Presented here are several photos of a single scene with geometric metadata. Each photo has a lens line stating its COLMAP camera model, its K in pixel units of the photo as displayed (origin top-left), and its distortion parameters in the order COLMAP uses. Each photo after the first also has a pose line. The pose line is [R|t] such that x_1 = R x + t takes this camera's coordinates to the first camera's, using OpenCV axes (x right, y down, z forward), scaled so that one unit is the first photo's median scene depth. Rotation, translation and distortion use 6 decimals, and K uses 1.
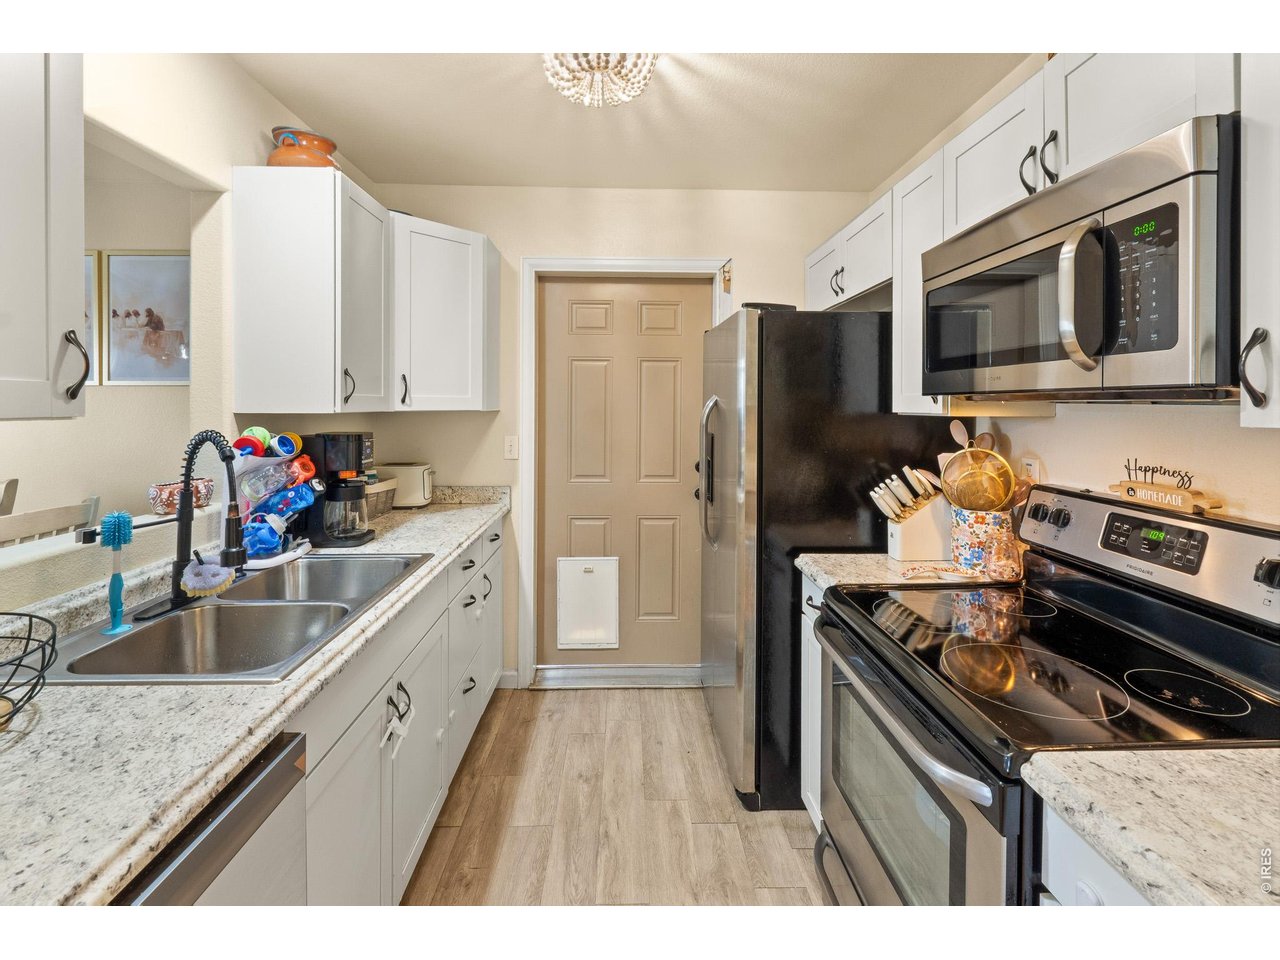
lens RADIAL K [[530.4, 0, 643.3], [0, 530.4, 519.5], [0, 0, 1]] dist [-0.000451, -0.000142]
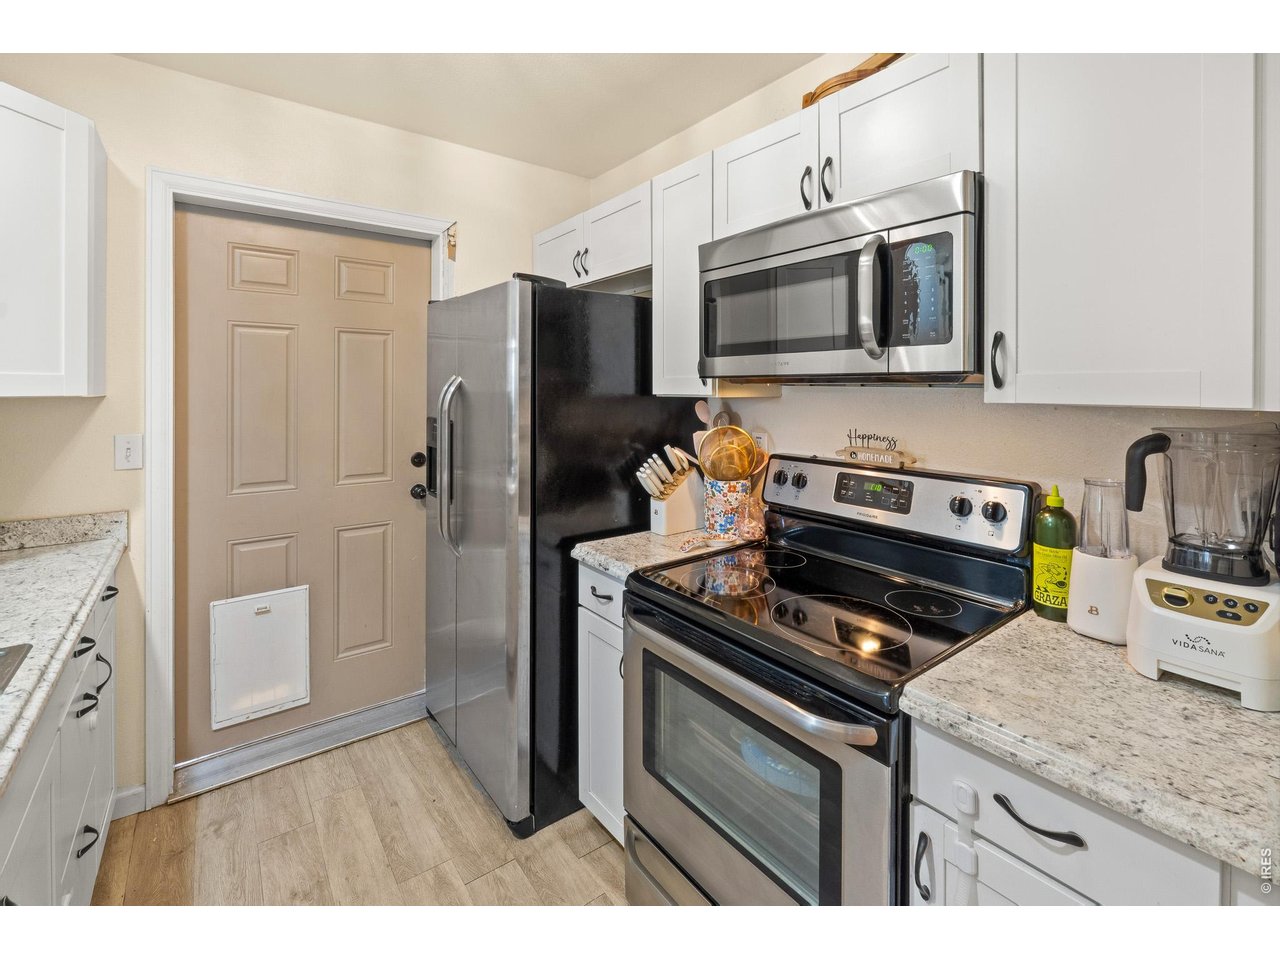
lens RADIAL K [[554.5, 0, 632.4], [0, 554.5, 483.5], [0, 0, 1]] dist [-0.001202, -0.000482]
pose [[0.826942, -0.096538, 0.553938, -0.173440], [0.119131, 0.992867, -0.004810, -0.028029], [-0.549523, 0.069969, 0.832544, 0.131103]]
